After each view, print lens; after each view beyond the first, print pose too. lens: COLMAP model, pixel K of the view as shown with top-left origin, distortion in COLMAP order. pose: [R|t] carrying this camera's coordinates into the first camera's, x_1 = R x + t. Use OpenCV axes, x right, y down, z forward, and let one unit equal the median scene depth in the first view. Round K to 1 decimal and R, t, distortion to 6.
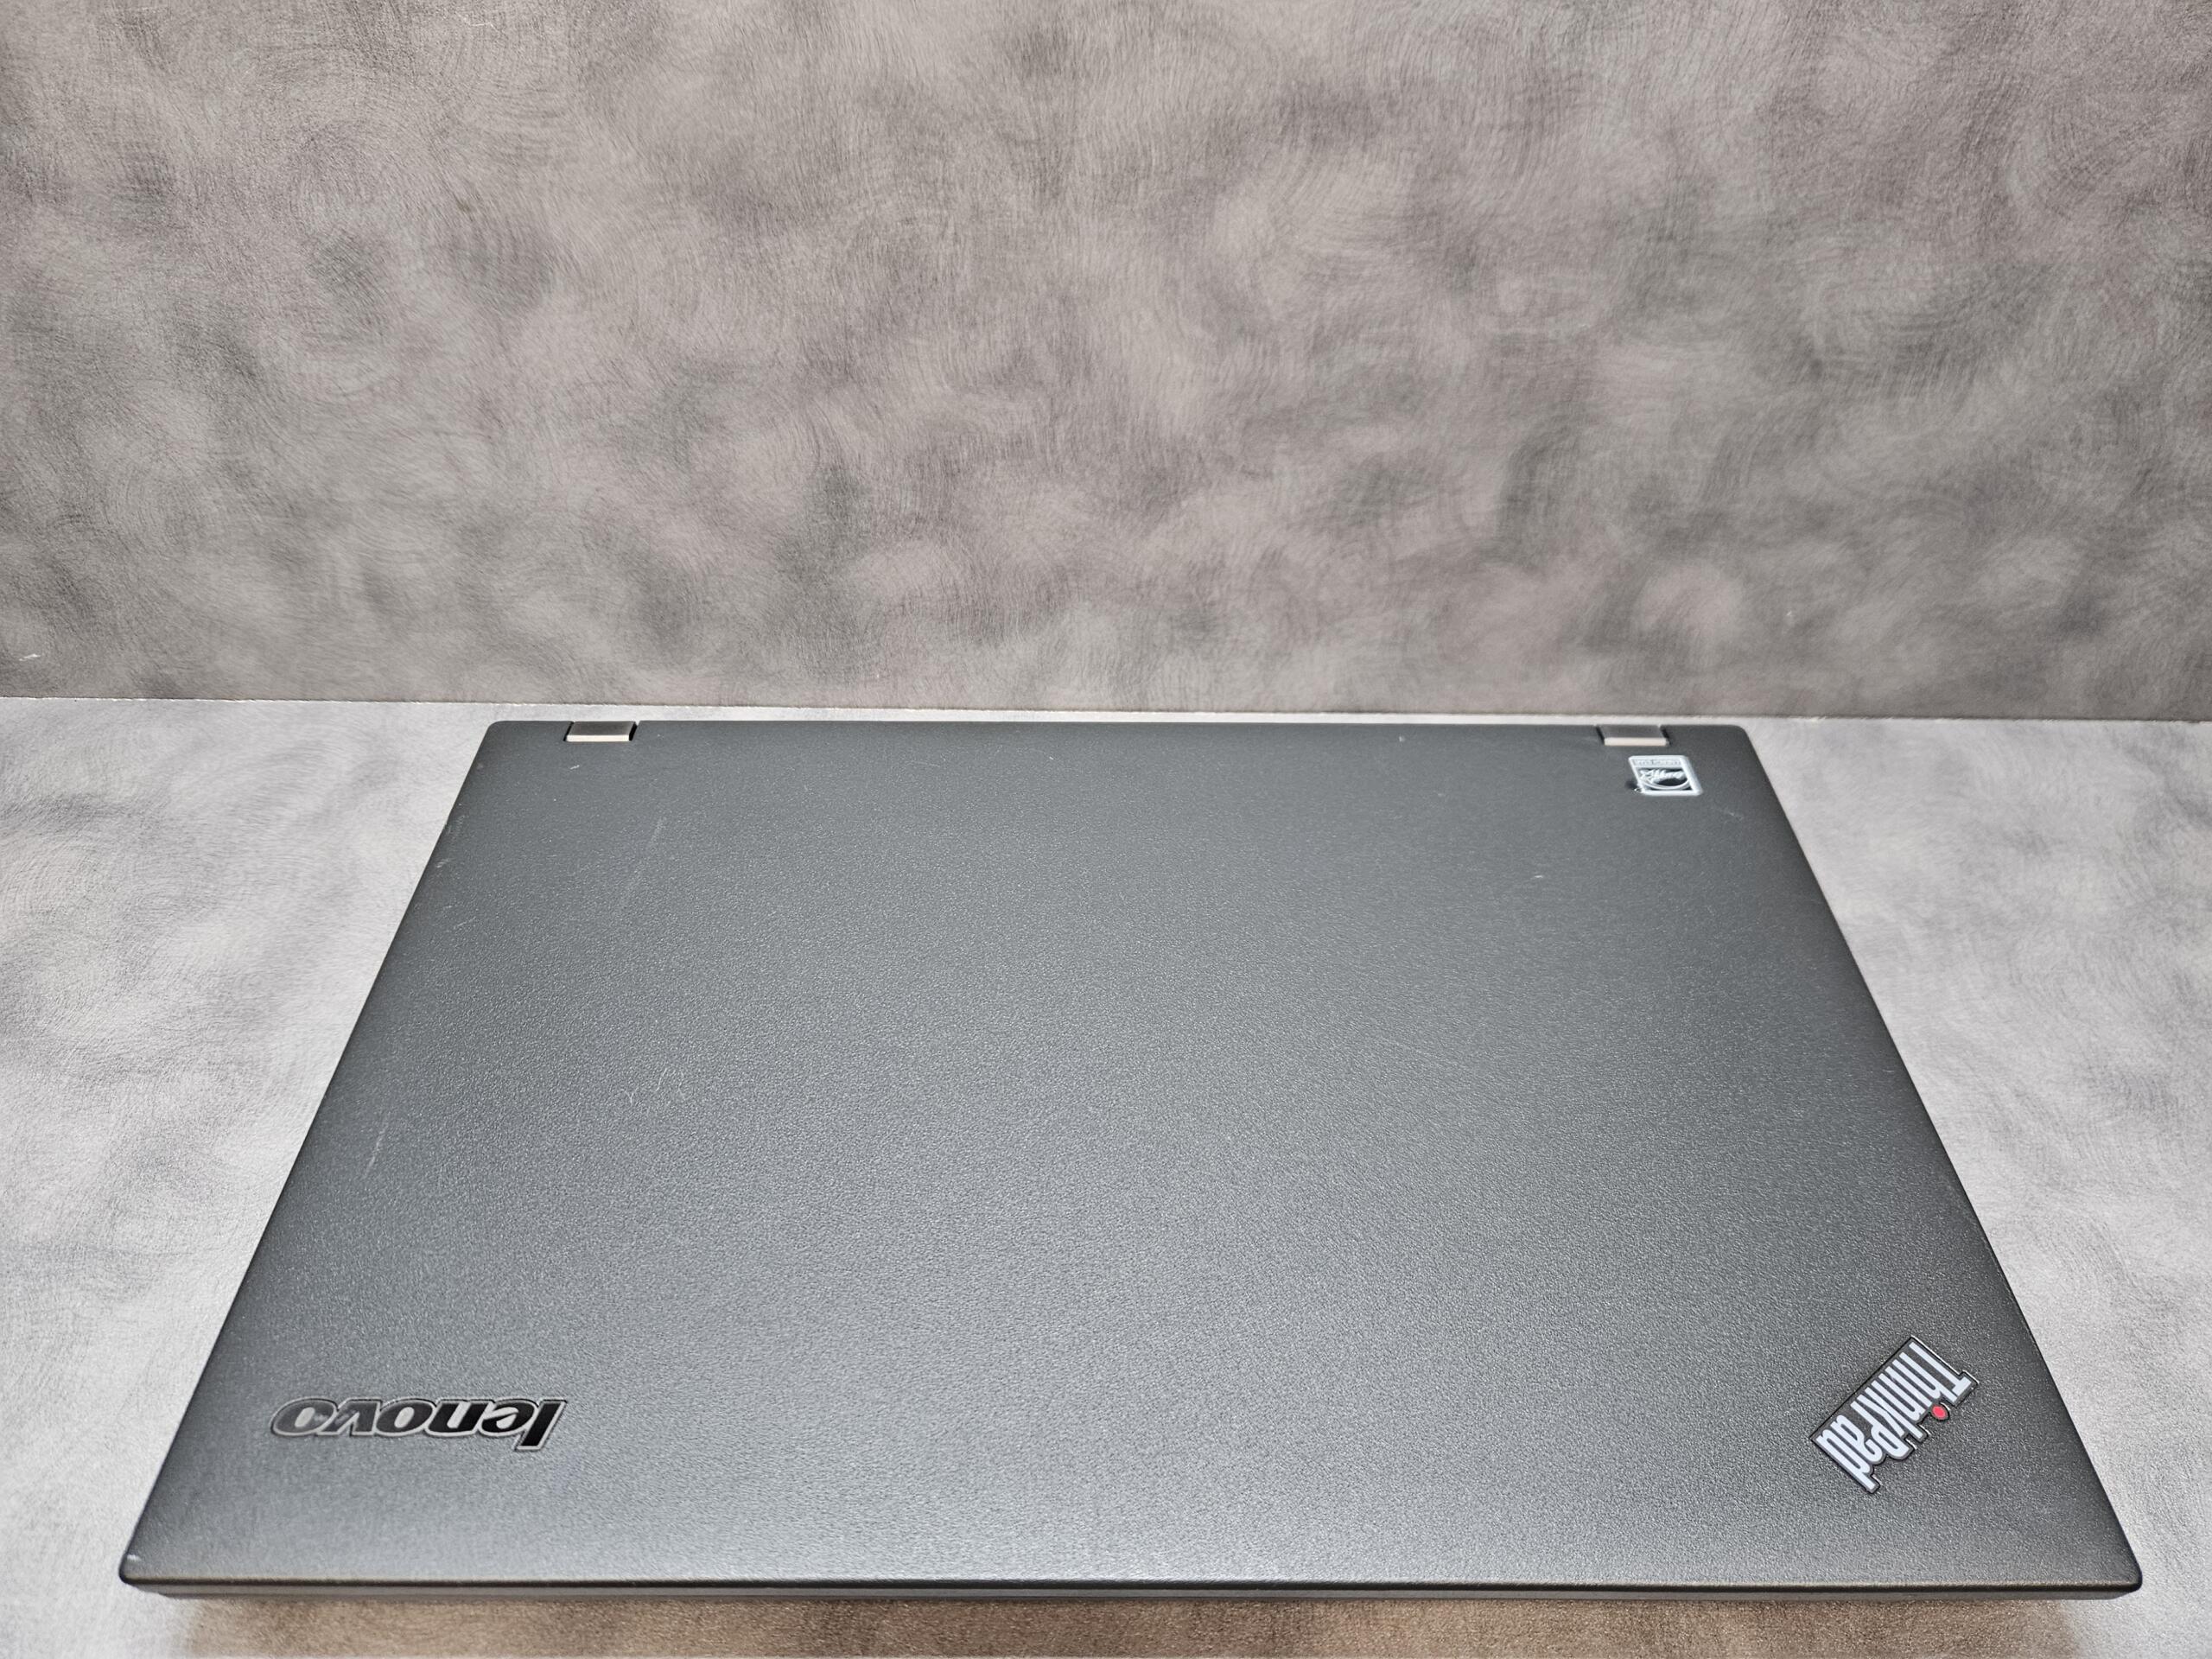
lens RADIAL K [[1511.2, 0, 1095.5], [0, 1511.2, 828.1], [0, 0, 1]] dist [0.050109, -0.059375]
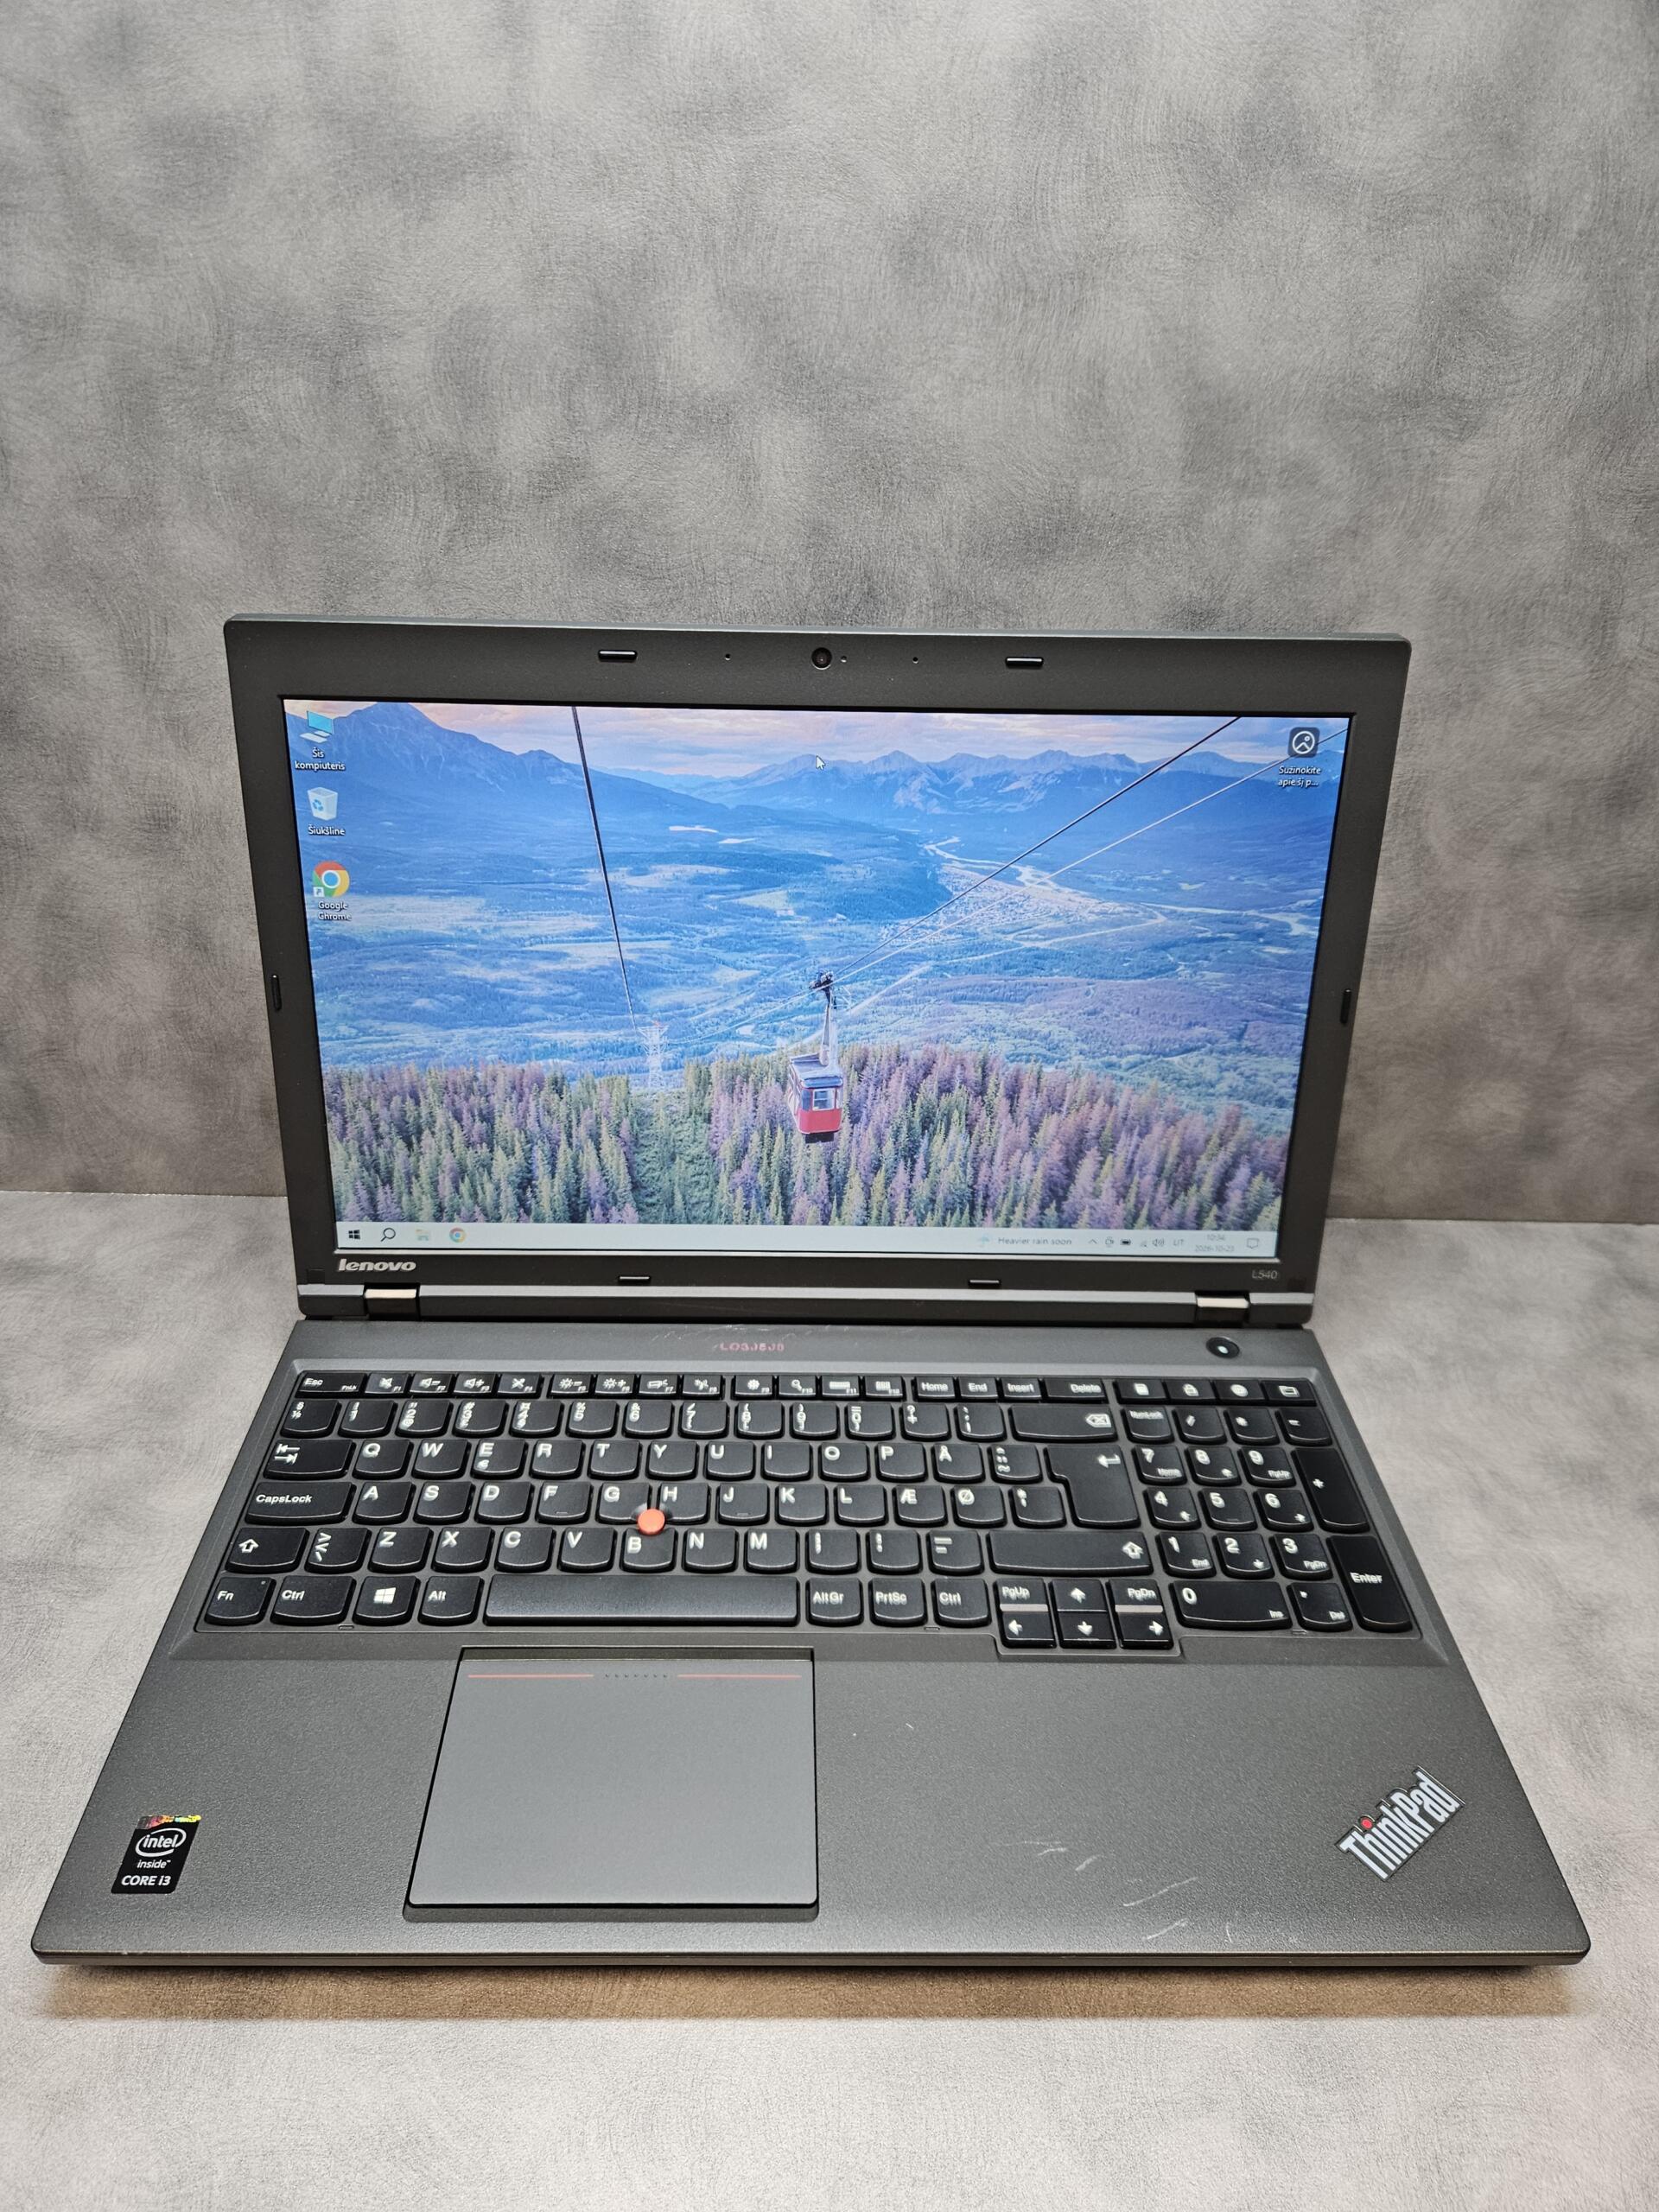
lens RADIAL K [[1511.2, 0, 829.5], [0, 1511.2, 1106.0], [0, 0, 1]] dist [0.050109, -0.059375]
pose [[0.999604, 0.008777, 0.026728, -0.016461], [-0.002798, 0.976388, -0.216007, 0.134391], [-0.027993, 0.215846, 0.976026, -0.327392]]
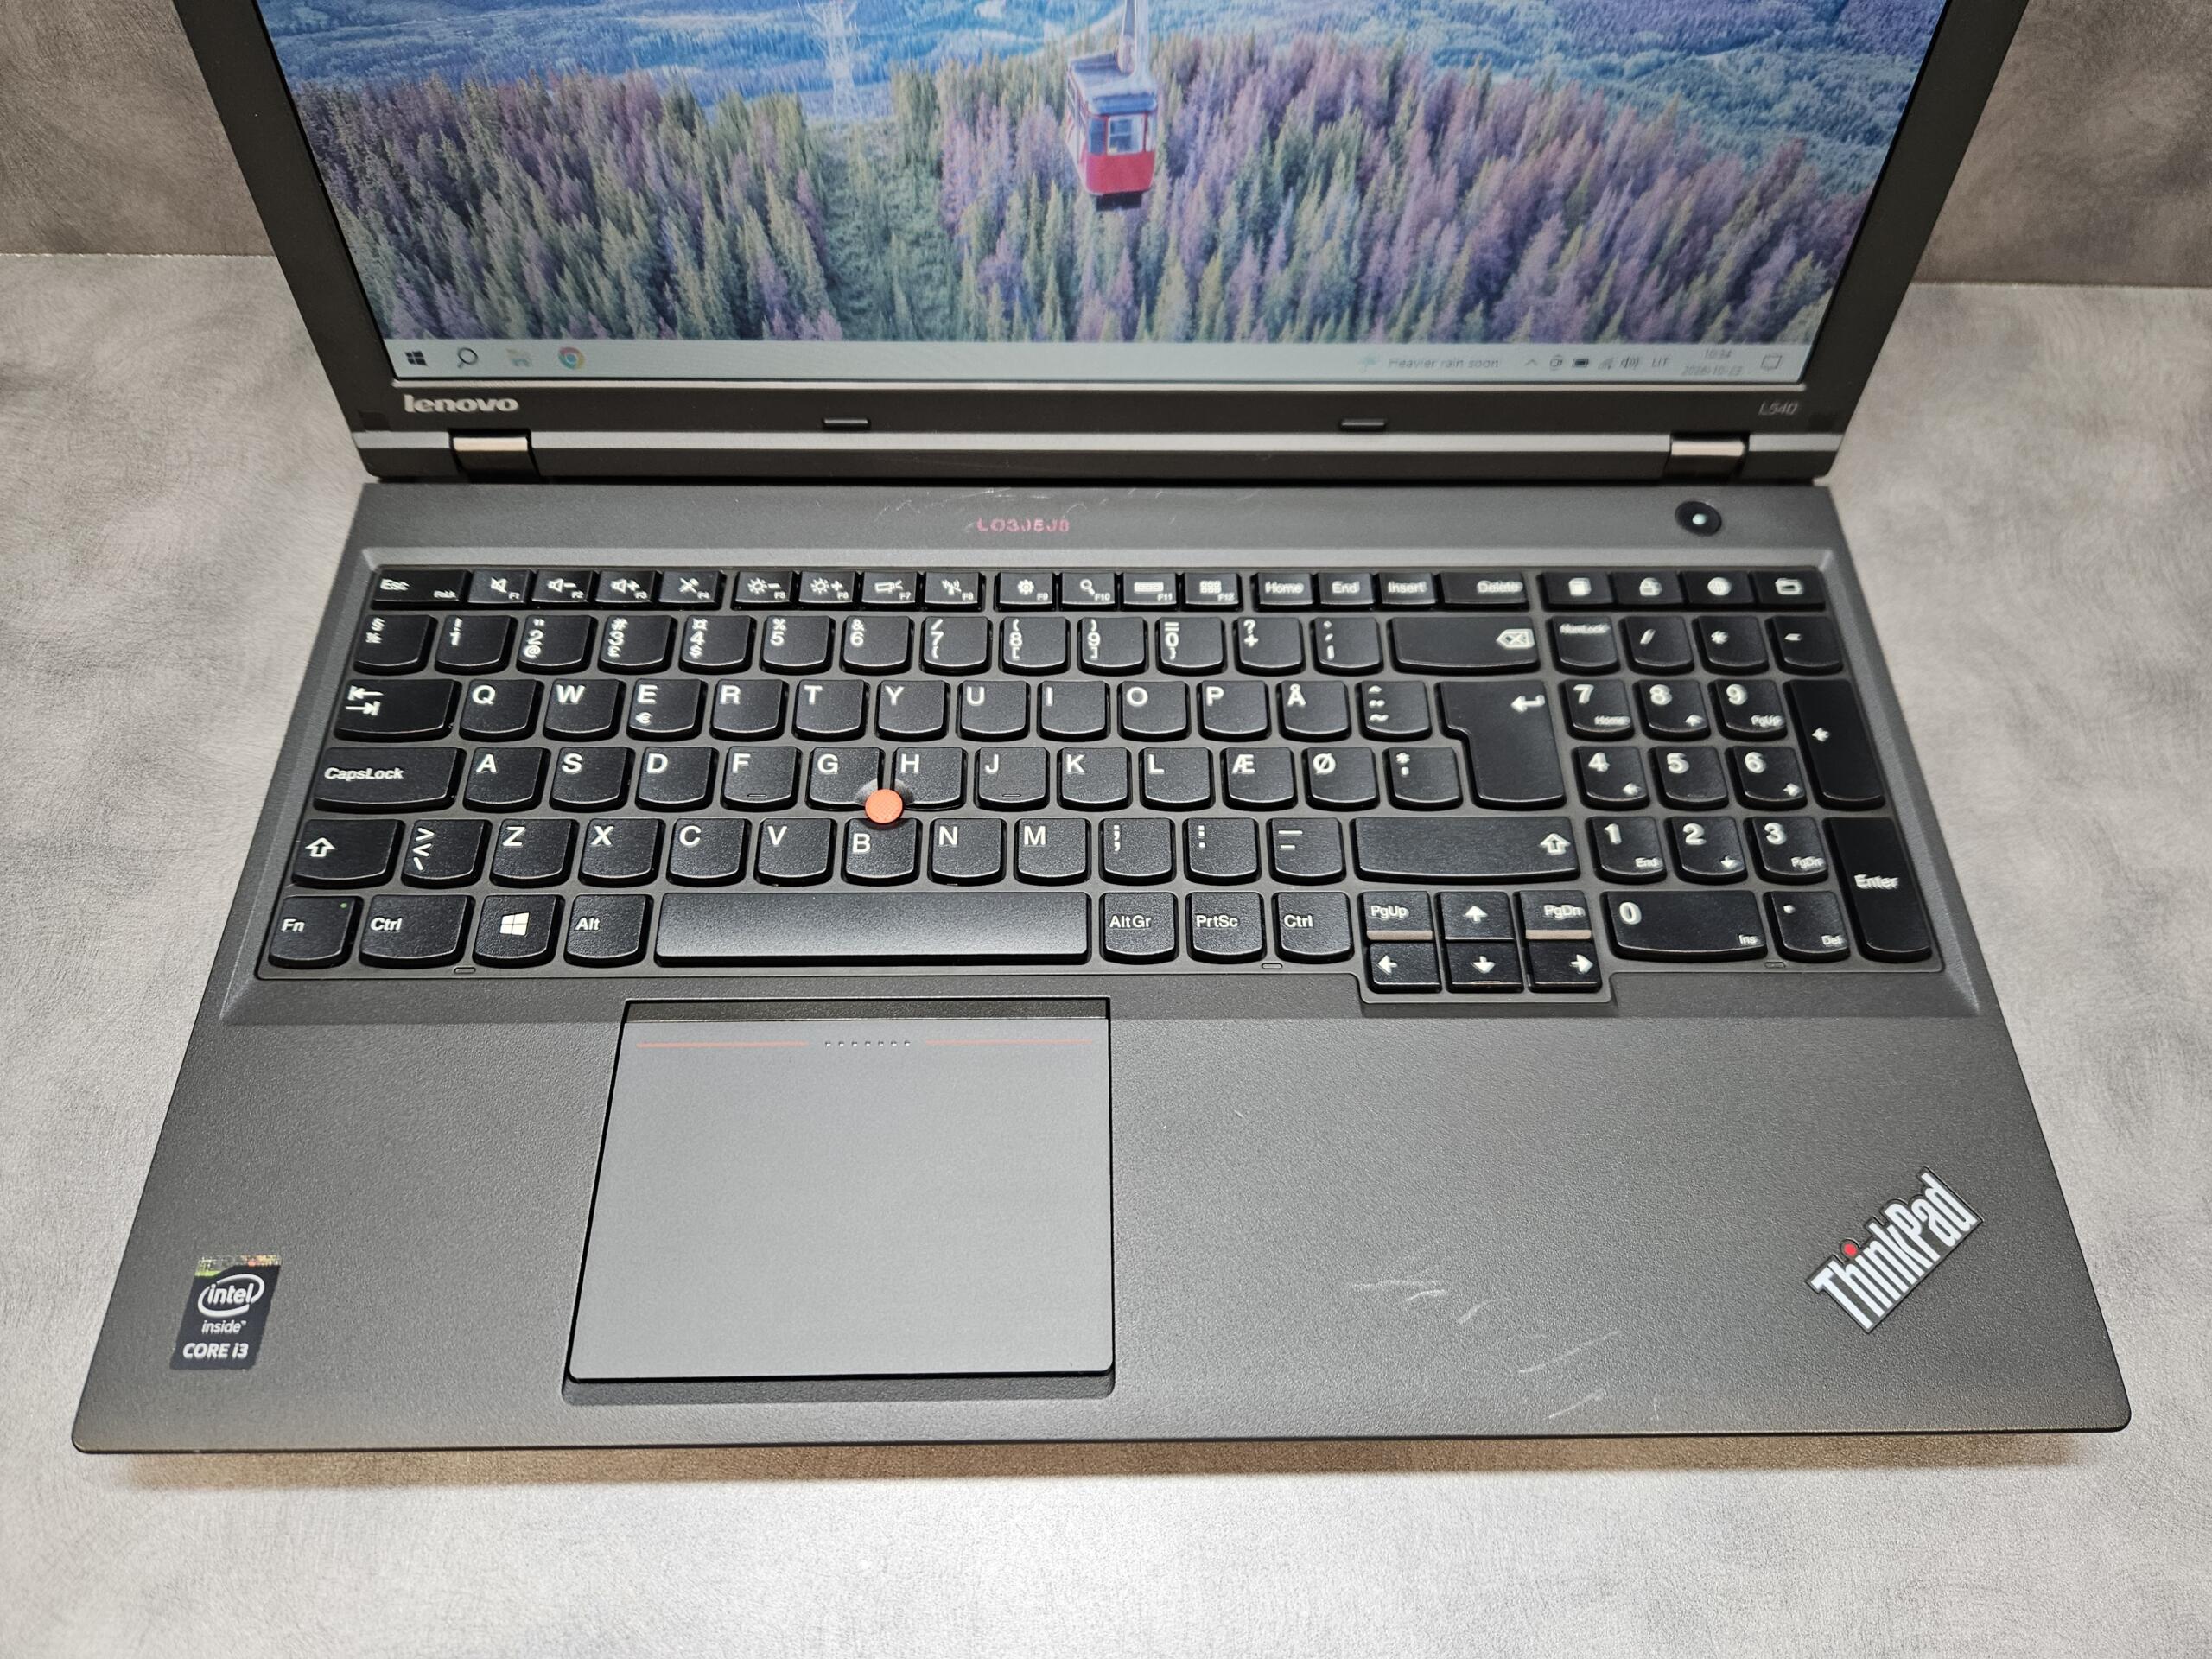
lens RADIAL K [[1520.5, 0, 1121.4], [0, 1520.5, 830.4], [0, 0, 1]] dist [0.030527, -0.041022]
pose [[0.999888, -0.001433, 0.014887, -0.002816], [-0.002674, 0.962229, 0.272229, -0.004115], [-0.014714, -0.272239, 0.962117, 0.031925]]
